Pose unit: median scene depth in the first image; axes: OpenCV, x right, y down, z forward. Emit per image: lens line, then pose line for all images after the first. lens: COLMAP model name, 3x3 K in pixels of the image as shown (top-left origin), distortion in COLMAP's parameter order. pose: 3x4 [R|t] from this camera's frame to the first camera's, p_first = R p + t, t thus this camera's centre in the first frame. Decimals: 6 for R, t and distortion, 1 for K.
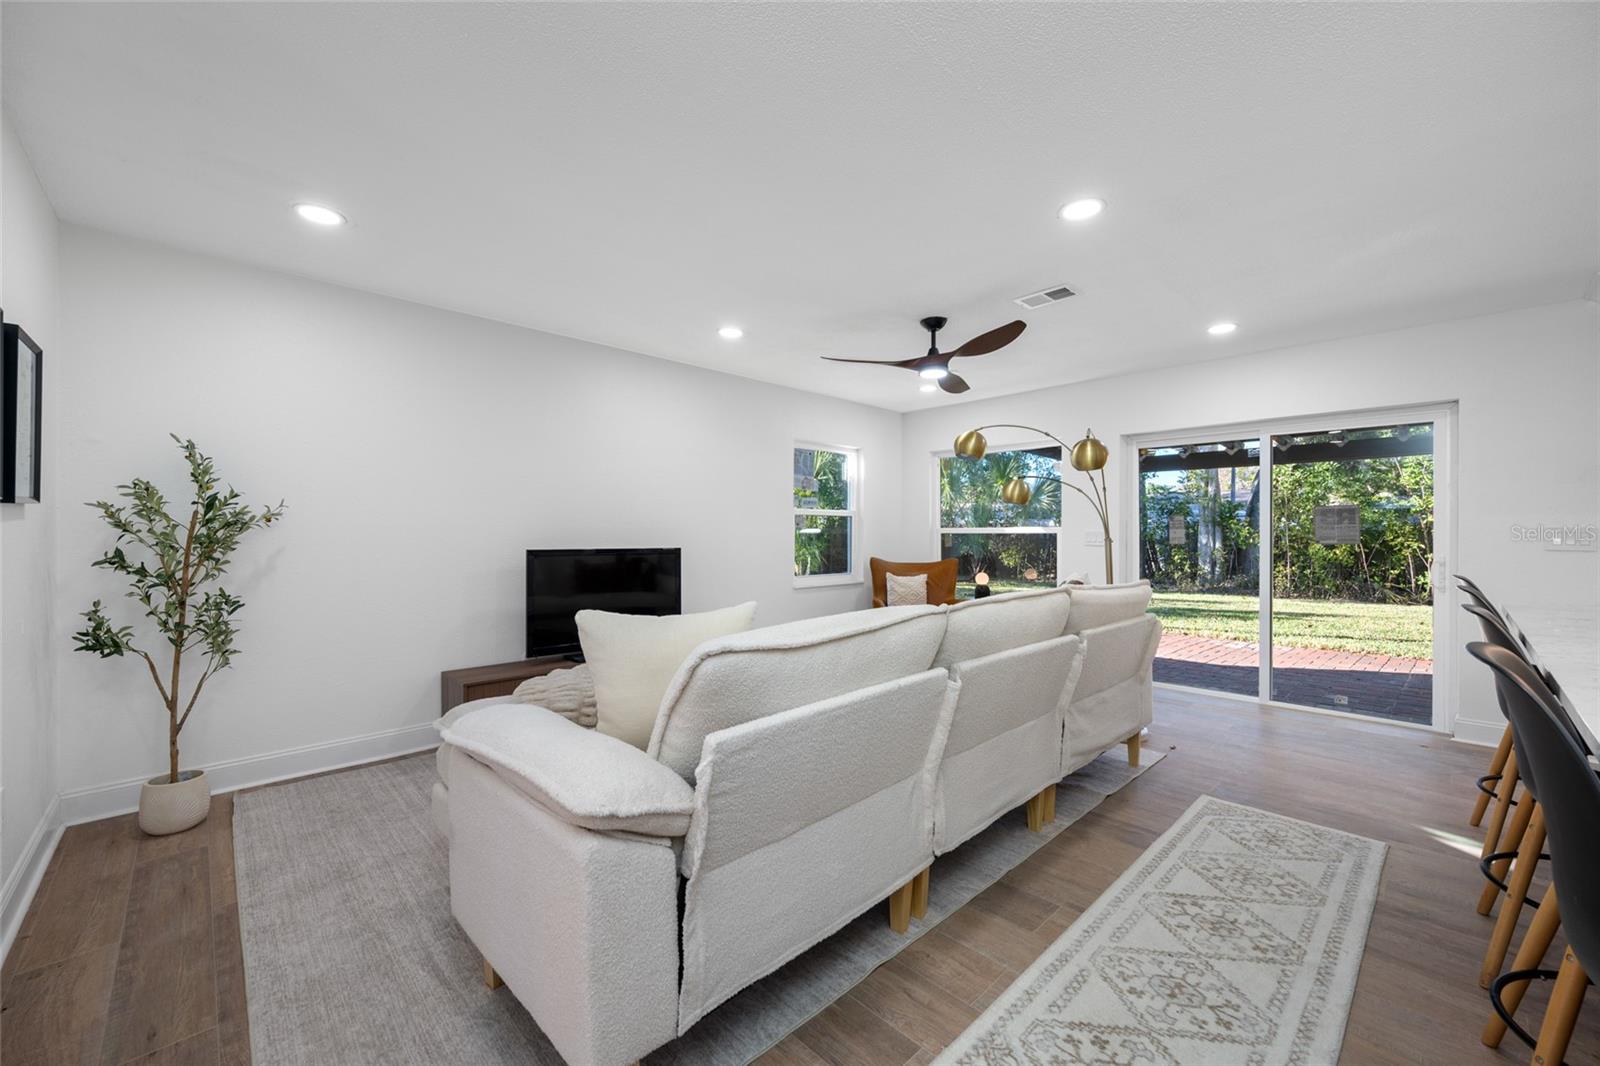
lens RADIAL K [[632.5, 0, 804.8], [0, 632.5, 532.8], [0, 0, 1]] dist [0.000230, 0.000758]
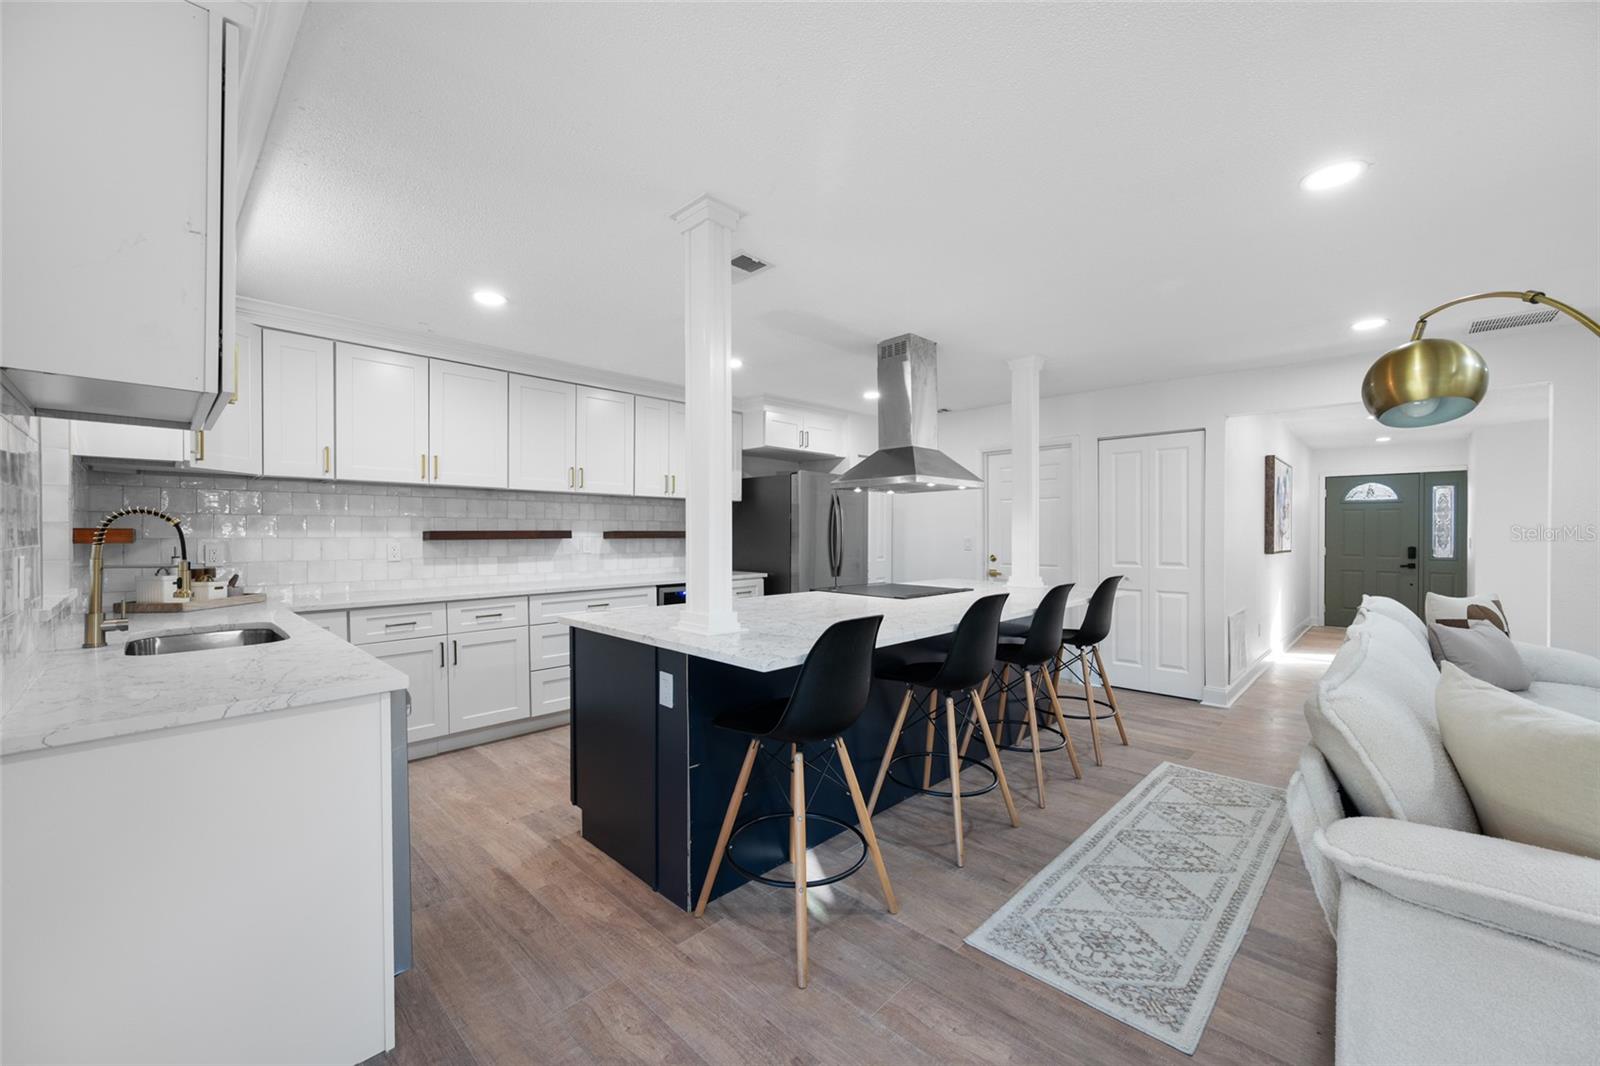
lens RADIAL K [[632.5, 0, 800.0], [0, 632.5, 536.6], [0, 0, 1]] dist [0.000230, 0.000758]
pose [[-0.999554, -0.004365, -0.029548, 1.323216], [-0.004555, 0.999969, 0.006375, -0.038937], [0.029520, 0.006506, -0.999543, 2.060518]]
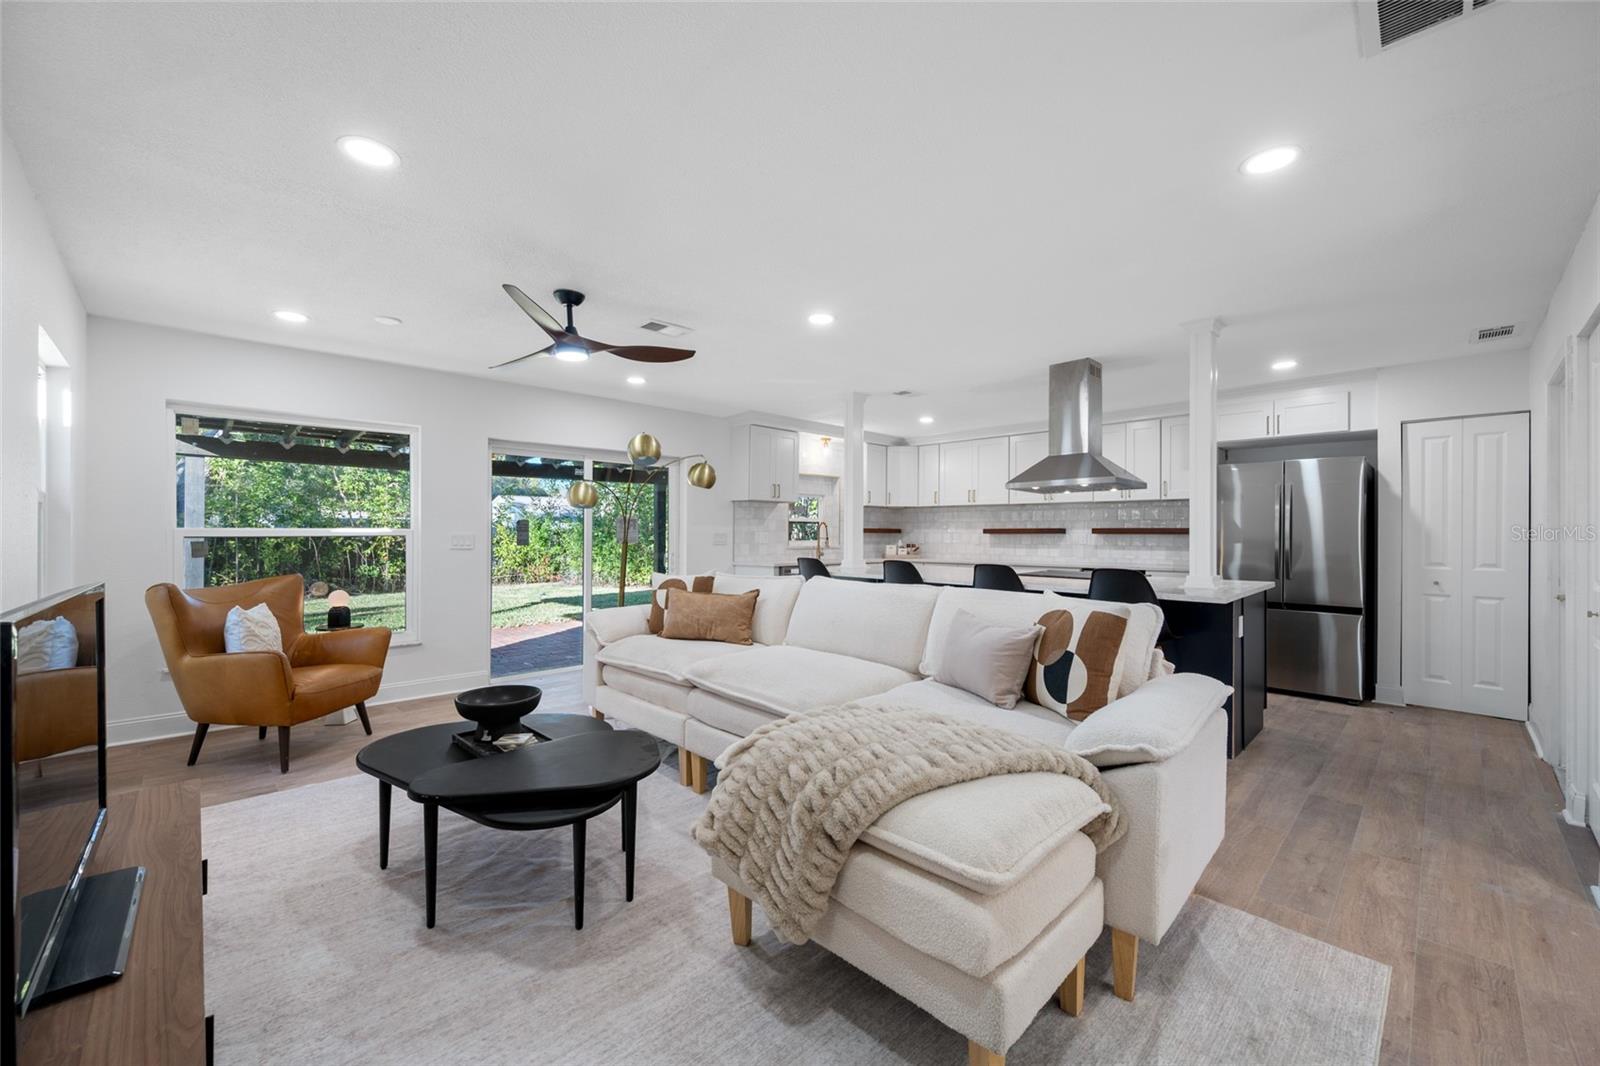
lens RADIAL K [[632.5, 0, 803.8], [0, 632.5, 530.4], [0, 0, 1]] dist [0.000230, 0.000758]
pose [[0.003357, 0.003110, 0.999990, -1.157593], [-0.003637, 0.999989, -0.003098, -0.016222], [-0.999988, -0.003626, 0.003369, 1.169537]]
